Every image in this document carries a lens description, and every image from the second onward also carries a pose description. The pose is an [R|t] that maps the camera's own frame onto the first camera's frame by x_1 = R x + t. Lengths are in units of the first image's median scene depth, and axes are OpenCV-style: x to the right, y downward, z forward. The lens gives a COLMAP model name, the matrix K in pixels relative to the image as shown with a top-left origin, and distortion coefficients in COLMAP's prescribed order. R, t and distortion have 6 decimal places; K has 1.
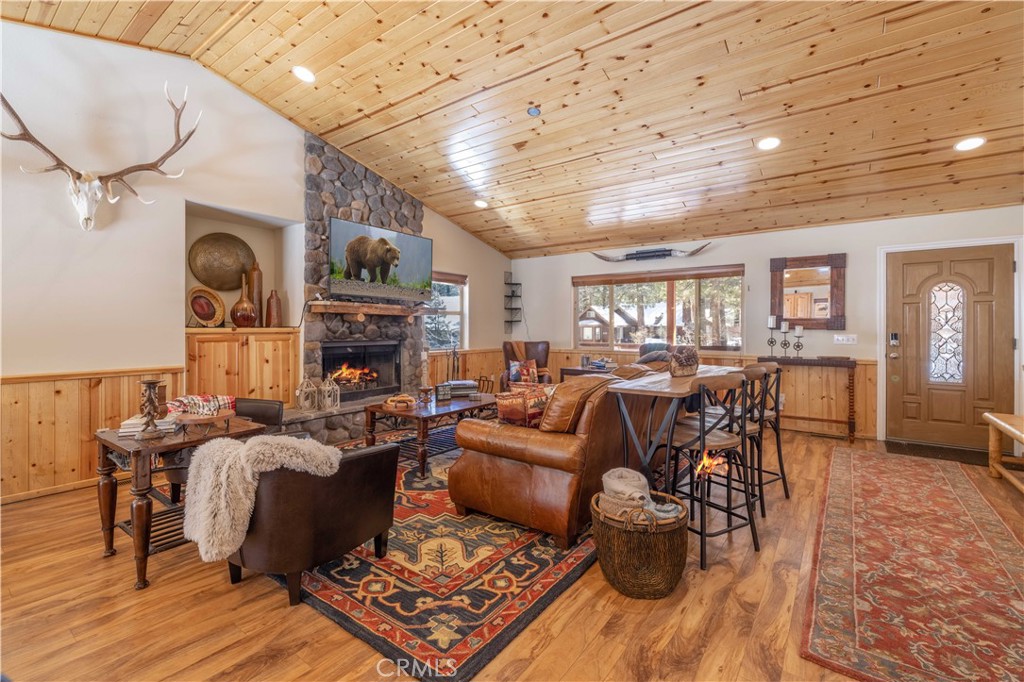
lens RADIAL K [[444.7, 0, 510.0], [0, 444.7, 325.0], [0, 0, 1]] dist [0.000044, 0.000419]
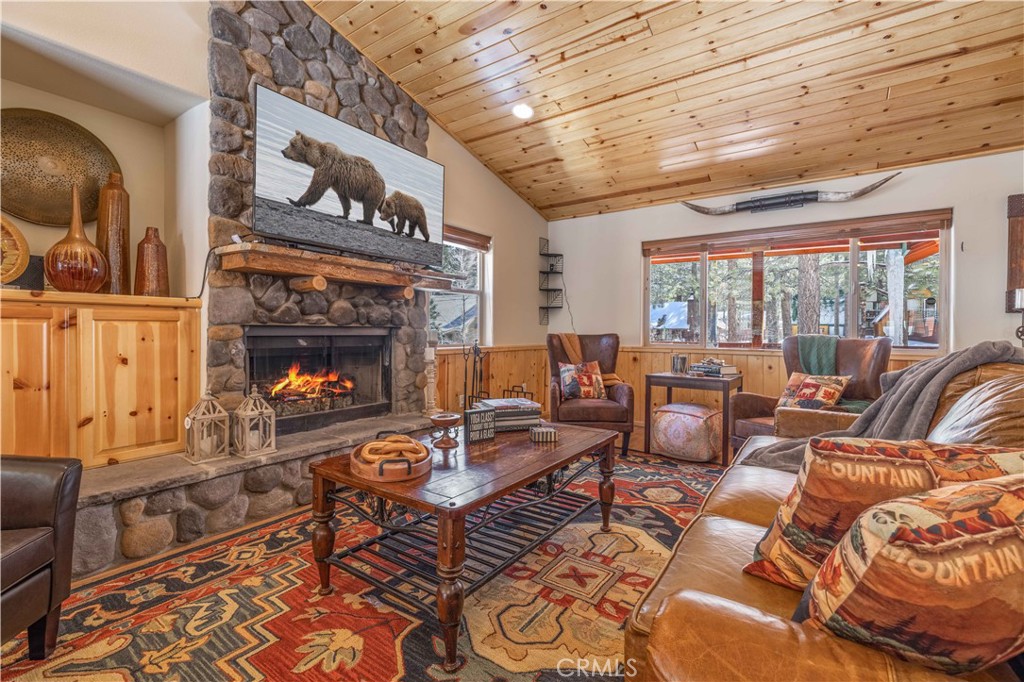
lens RADIAL K [[450.7, 0, 518.9], [0, 450.7, 330.1], [0, 0, 1]] dist [0.001722, -0.000361]
pose [[0.999270, 0.005636, 0.037782, -0.097352], [-0.005782, 0.999976, 0.003773, 0.034070], [-0.037760, -0.003989, 0.999279, 0.386227]]
